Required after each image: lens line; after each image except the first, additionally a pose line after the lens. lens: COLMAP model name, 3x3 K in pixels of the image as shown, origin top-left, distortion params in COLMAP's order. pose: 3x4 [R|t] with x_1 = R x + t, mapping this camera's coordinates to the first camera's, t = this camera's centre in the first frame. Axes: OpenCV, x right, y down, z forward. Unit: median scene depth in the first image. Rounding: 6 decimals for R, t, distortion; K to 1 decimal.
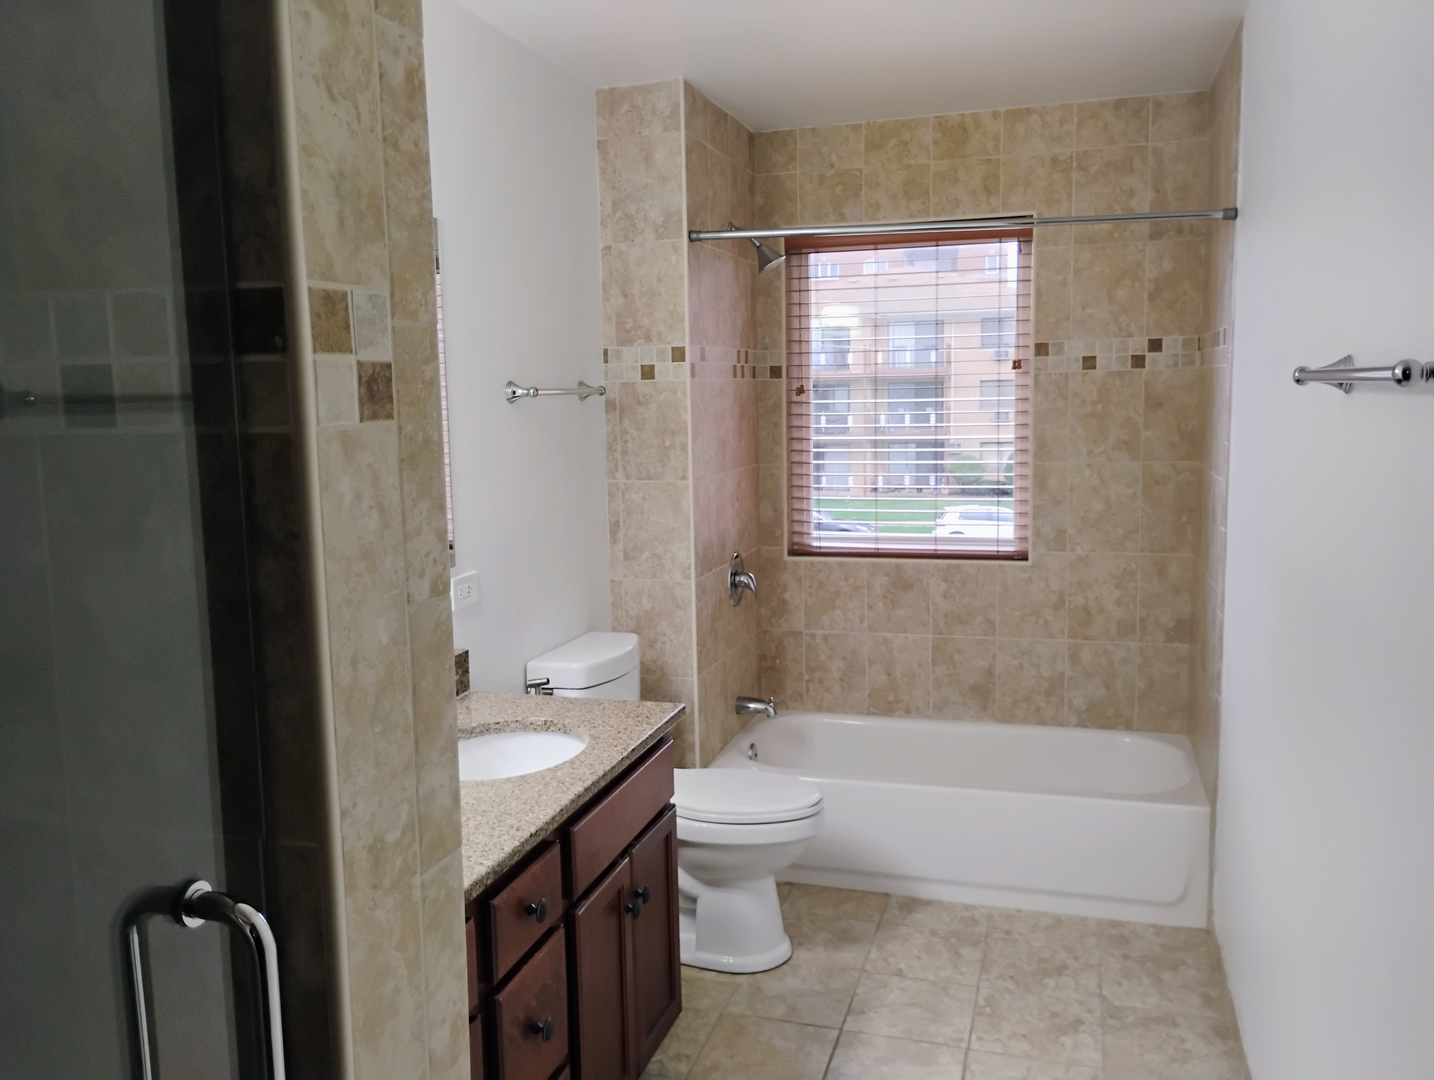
lens RADIAL K [[1192.5, 0, 708.7], [0, 1192.5, 553.8], [0, 0, 1]] dist [0.063098, -0.084543]
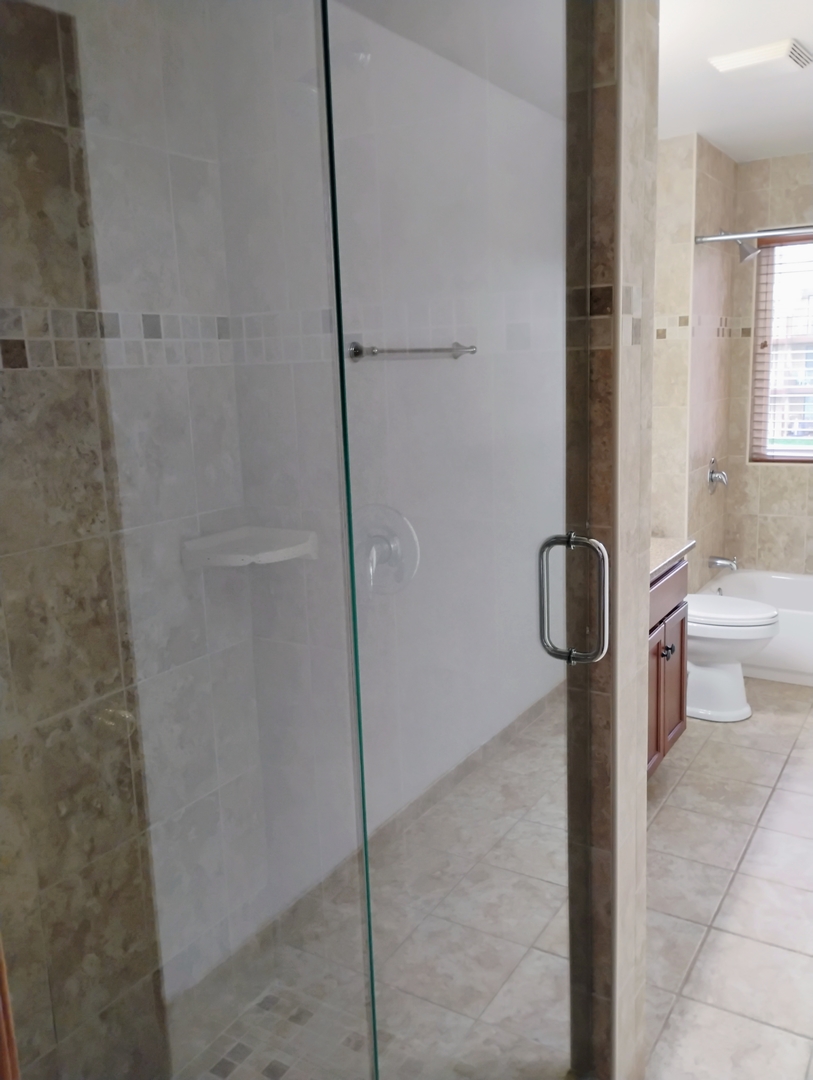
lens RADIAL K [[898.1, 0, 406.5], [0, 898.1, 540.0], [0, 0, 1]] dist [0.063098, -0.084543]
pose [[0.966873, 0.033522, -0.253047, -0.057653], [-0.017691, 0.997756, 0.064582, 0.034898], [0.254644, -0.057966, 0.965296, -0.175198]]
